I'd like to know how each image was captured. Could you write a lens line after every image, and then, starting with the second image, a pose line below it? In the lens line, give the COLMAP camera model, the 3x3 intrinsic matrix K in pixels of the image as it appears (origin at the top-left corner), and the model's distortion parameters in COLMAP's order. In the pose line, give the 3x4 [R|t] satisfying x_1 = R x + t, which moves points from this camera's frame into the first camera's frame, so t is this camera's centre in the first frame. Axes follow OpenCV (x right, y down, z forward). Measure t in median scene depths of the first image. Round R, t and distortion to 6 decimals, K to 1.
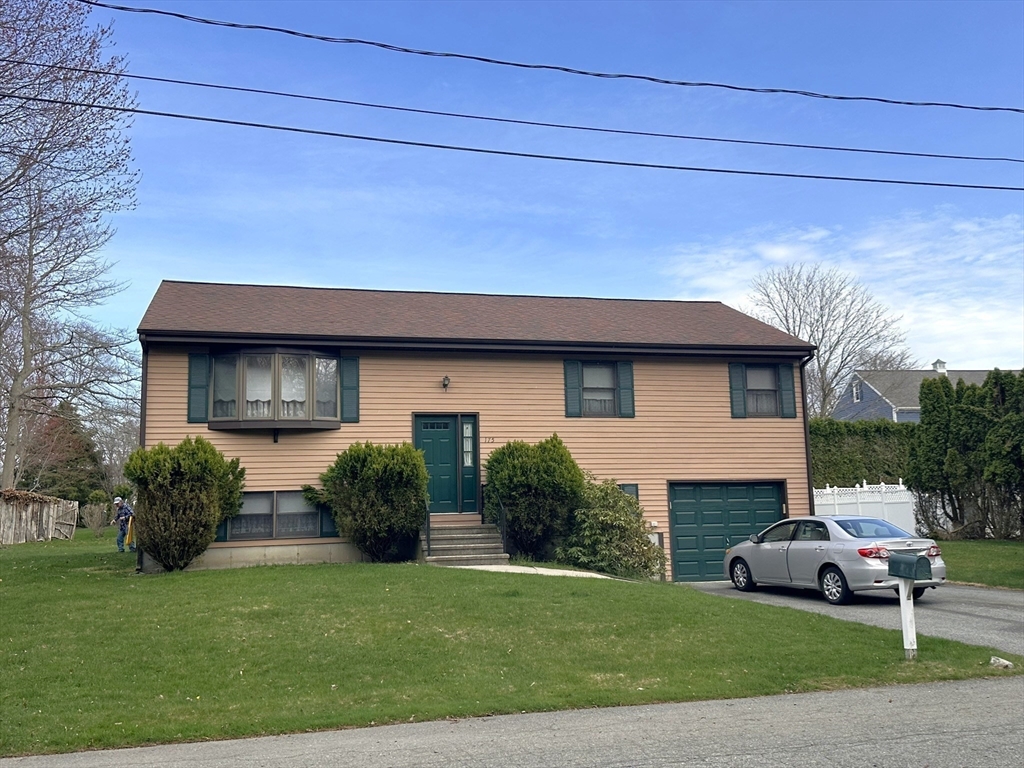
lens RADIAL K [[953.9, 0, 512.4], [0, 953.9, 383.6], [0, 0, 1]] dist [-0.000759, 0.000000]
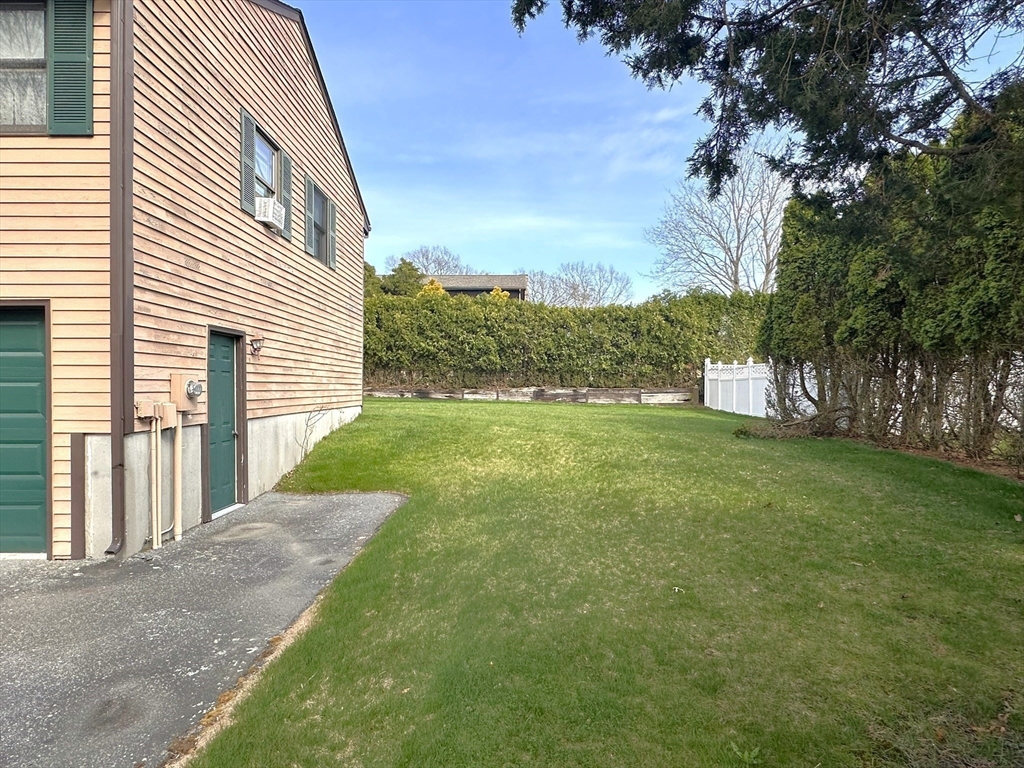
lens RADIAL K [[596.3, 0, 513.6], [0, 596.3, 385.3], [0, 0, 1]] dist [0.004300, 0.000665]
pose [[0.974579, 0.024612, -0.222690, 0.389088], [0.006976, 0.990132, 0.139961, 0.076283], [0.223938, -0.137956, 0.964790, 0.605989]]
